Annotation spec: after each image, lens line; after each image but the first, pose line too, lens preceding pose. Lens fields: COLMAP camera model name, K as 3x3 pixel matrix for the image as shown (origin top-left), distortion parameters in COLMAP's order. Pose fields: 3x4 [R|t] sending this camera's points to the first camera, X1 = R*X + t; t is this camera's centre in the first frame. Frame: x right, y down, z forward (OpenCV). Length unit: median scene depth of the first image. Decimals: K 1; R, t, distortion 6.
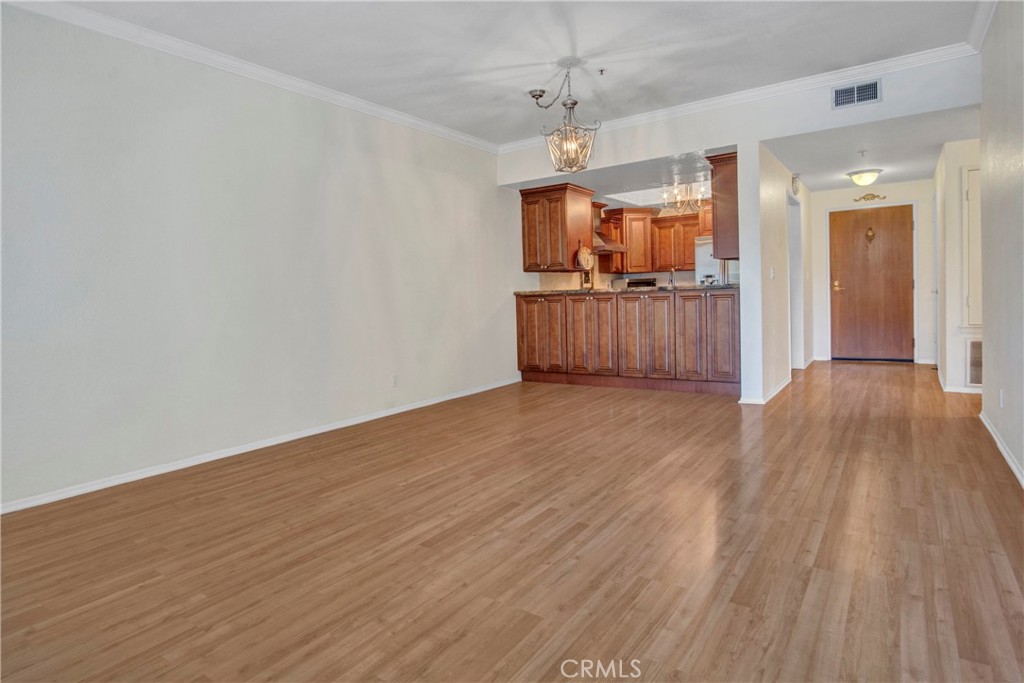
lens RADIAL K [[570.3, 0, 510.5], [0, 570.3, 307.5], [0, 0, 1]] dist [-0.029722, 0.000412]
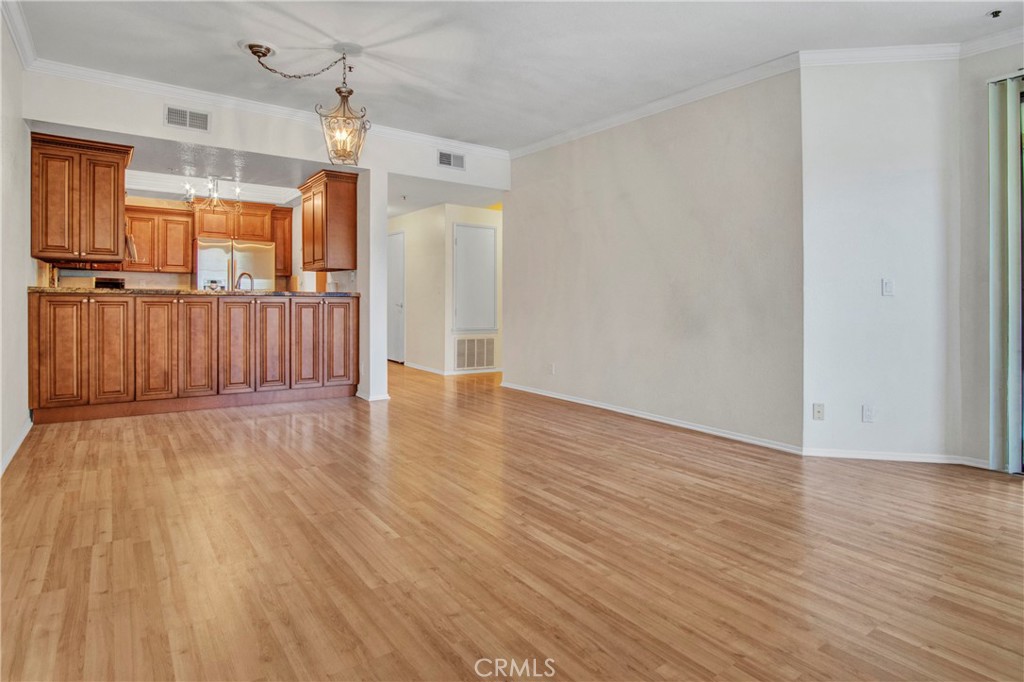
lens RADIAL K [[554.5, 0, 517.7], [0, 554.5, 305.9], [0, 0, 1]] dist [-0.025188, 0.002545]
pose [[0.323326, 0.027713, 0.945882, -0.891724], [-0.006173, 0.999612, -0.027177, 0.015738], [-0.946267, 0.002949, 0.323372, 0.616296]]
